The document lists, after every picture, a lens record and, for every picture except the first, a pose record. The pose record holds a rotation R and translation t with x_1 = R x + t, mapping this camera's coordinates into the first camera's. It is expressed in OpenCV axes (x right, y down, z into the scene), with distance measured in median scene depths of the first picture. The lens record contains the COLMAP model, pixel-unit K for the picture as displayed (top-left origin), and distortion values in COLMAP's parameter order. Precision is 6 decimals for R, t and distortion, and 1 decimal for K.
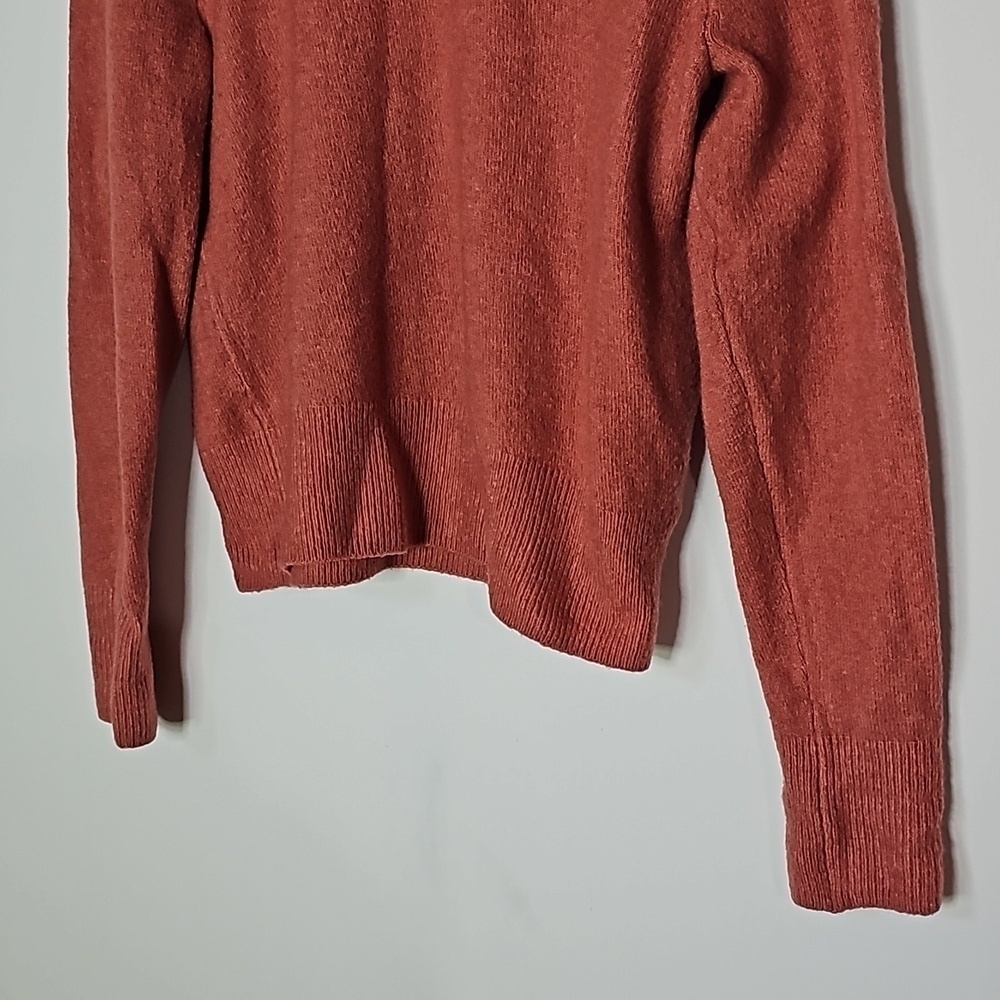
lens RADIAL K [[1480.5, 0, 518.4], [0, 1480.5, 500.3], [0, 0, 1]] dist [0.196440, -0.573208]
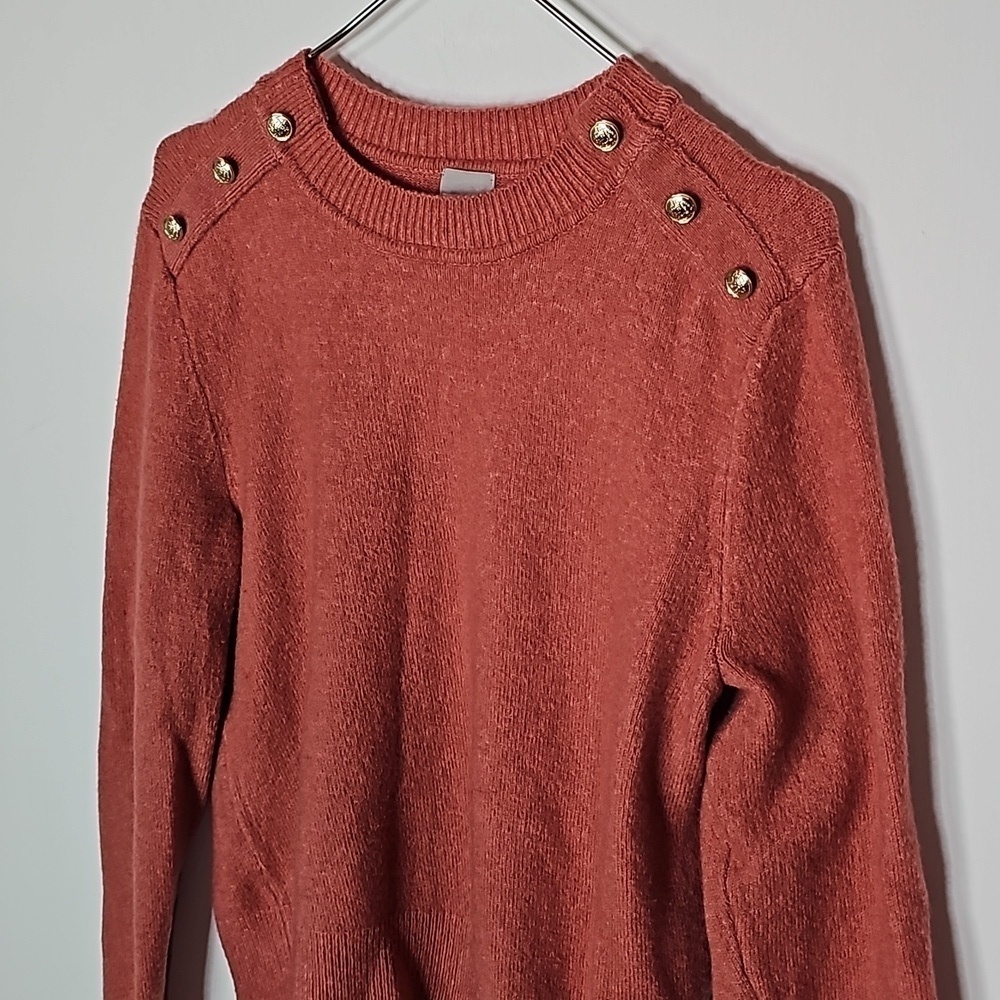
lens RADIAL K [[1480.5, 0, 518.4], [0, 1480.5, 500.3], [0, 0, 1]] dist [0.196440, -0.573208]
pose [[0.994528, 0.039121, -0.096869, 0.076287], [-0.040833, 0.999042, -0.015748, -0.336563], [0.096161, 0.019617, 0.995173, 0.041234]]
